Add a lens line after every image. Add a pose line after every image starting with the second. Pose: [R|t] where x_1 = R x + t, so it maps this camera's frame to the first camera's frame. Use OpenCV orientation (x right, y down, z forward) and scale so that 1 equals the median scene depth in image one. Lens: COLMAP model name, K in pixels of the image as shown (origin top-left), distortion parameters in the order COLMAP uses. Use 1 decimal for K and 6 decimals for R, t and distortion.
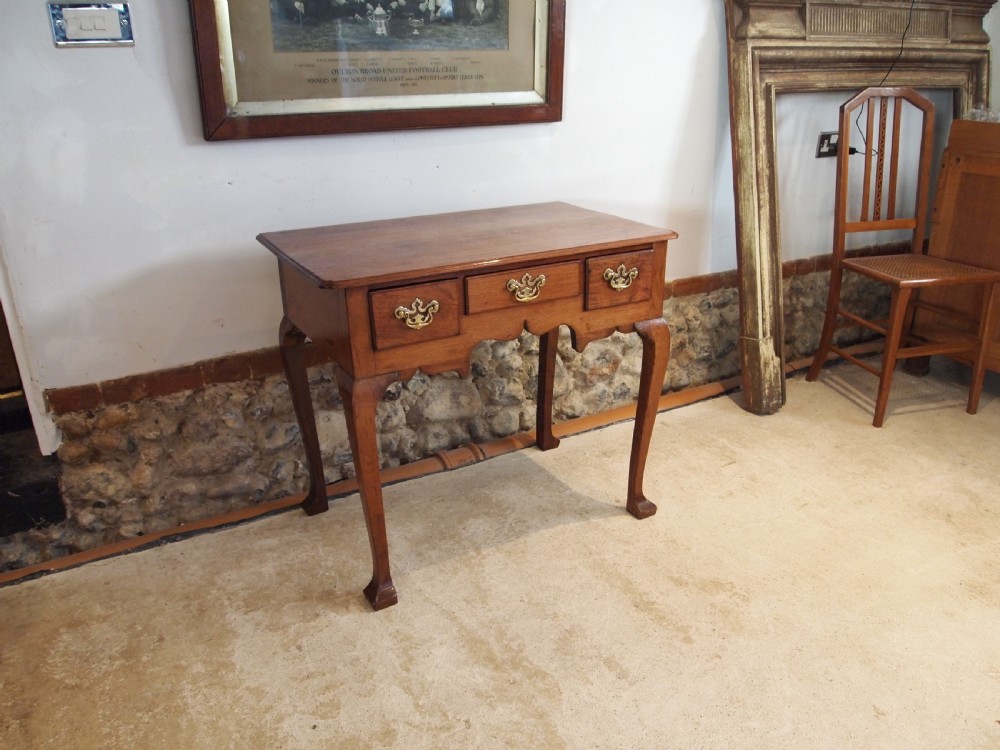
lens RADIAL K [[795.0, 0, 502.2], [0, 795.0, 376.3], [0, 0, 1]] dist [-0.044333, 0.001810]
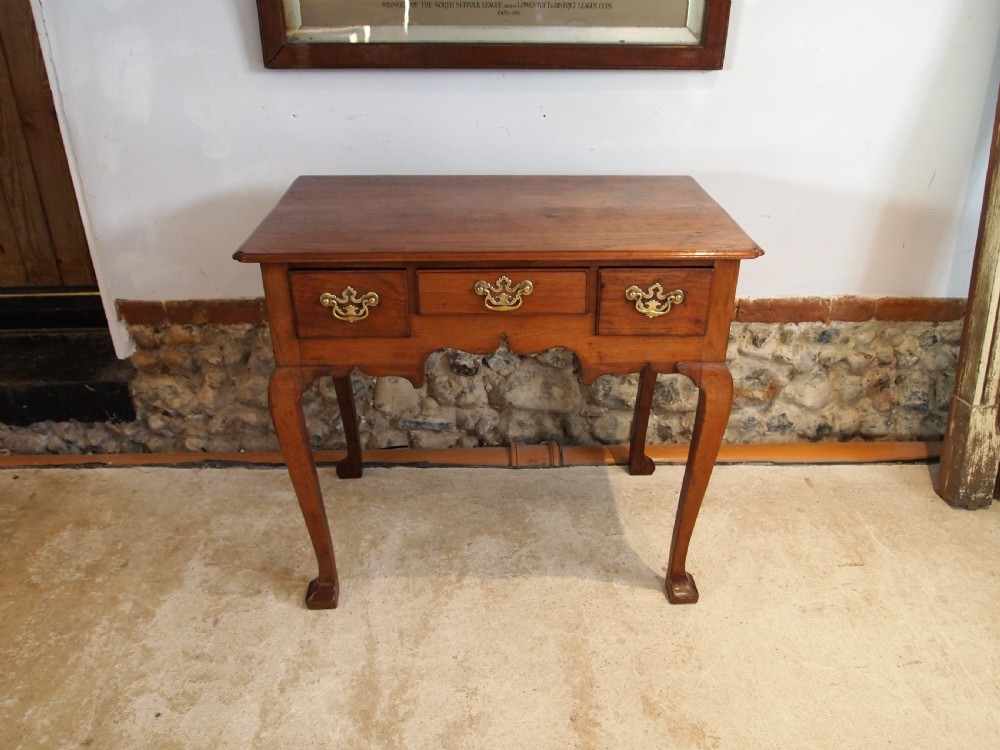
lens RADIAL K [[795.0, 0, 506.2], [0, 795.0, 375.5], [0, 0, 1]] dist [-0.044333, 0.001810]
pose [[0.882482, 0.230000, -0.410275, 0.302156], [-0.188142, 0.972075, 0.140261, -0.117555], [0.431078, -0.046588, 0.901111, 0.244528]]
